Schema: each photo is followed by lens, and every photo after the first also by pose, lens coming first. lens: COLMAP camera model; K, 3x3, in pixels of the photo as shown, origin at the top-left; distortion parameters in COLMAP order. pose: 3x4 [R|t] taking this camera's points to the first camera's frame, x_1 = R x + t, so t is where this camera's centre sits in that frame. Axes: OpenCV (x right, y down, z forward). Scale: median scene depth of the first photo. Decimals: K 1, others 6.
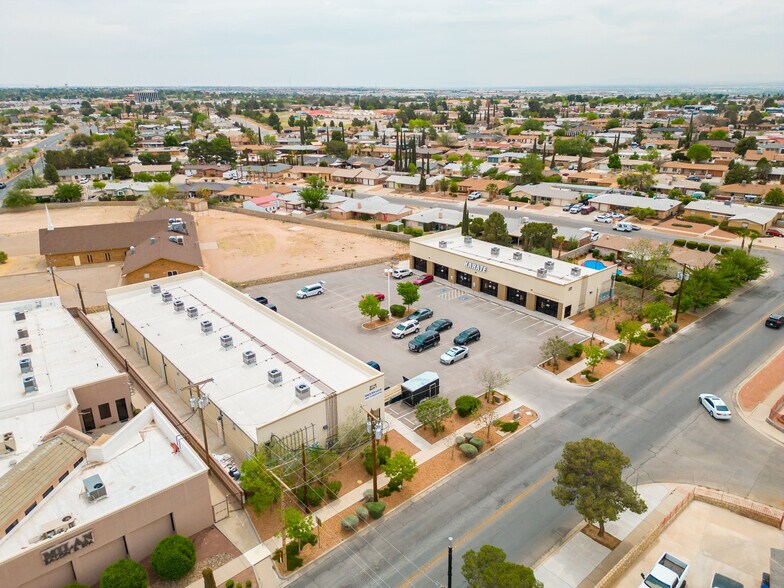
lens RADIAL K [[547.5, 0, 391.3], [0, 547.5, 291.1], [0, 0, 1]] dist [0.070608, -0.063803]
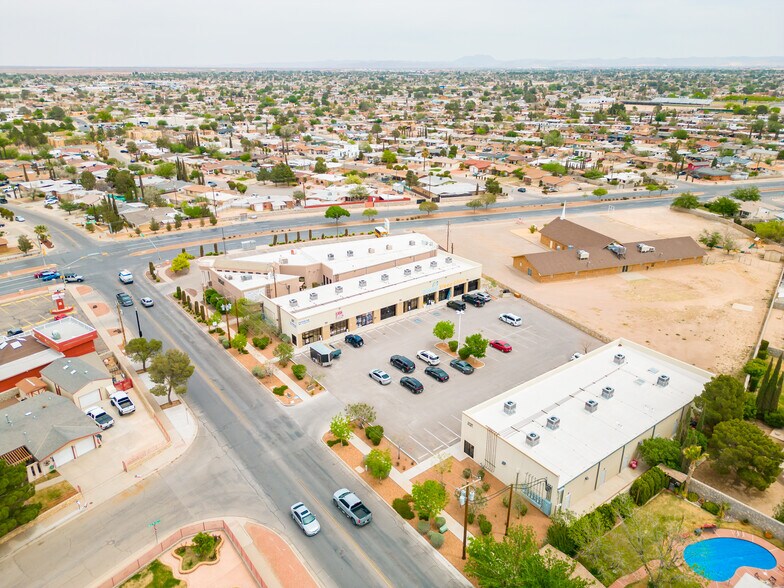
lens RADIAL K [[547.5, 0, 389.8], [0, 547.5, 295.2], [0, 0, 1]] dist [0.070608, -0.063803]
pose [[-0.050685, 0.390413, -0.919244, 0.879639], [-0.349118, 0.855432, 0.382561, -0.385466], [0.935707, 0.340314, 0.092943, 0.645215]]
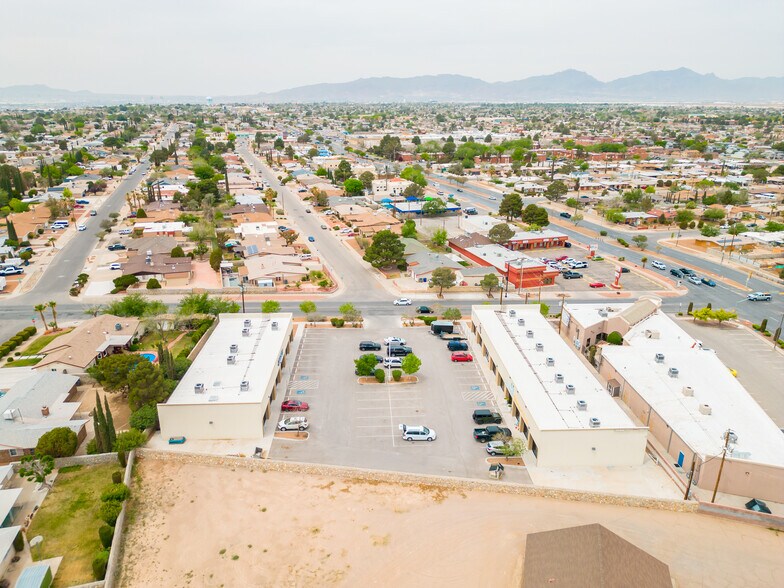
lens RADIAL K [[547.5, 0, 389.0], [0, 547.5, 296.6], [0, 0, 1]] dist [0.070608, -0.063803]
pose [[-0.791525, -0.201471, 0.576972, -0.558333], [0.216677, 0.790252, 0.573196, -0.661466], [-0.571436, 0.578715, -0.581850, 1.394057]]
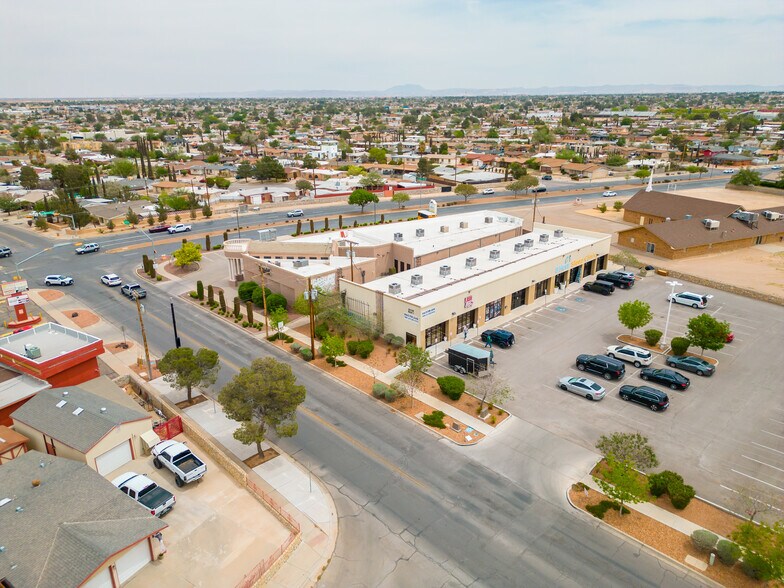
lens RADIAL K [[547.5, 0, 389.5], [0, 547.5, 293.8], [0, 0, 1]] dist [0.070608, -0.063803]
pose [[0.064146, 0.345032, -0.936396, 0.583173], [-0.342252, 0.889026, 0.304132, -0.105558], [0.937416, 0.300974, 0.175115, 0.442360]]
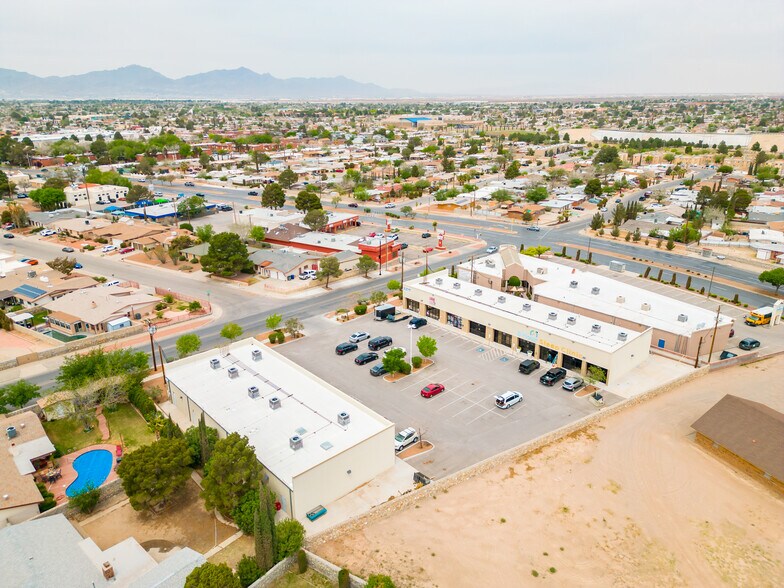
lens RADIAL K [[547.5, 0, 389.5], [0, 547.5, 296.4], [0, 0, 1]] dist [0.070608, -0.063803]
pose [[-0.999092, 0.027629, -0.032419, 0.061950], [-0.000075, 0.759957, 0.649973, -0.681941], [0.042595, 0.649385, -0.759266, 1.539984]]
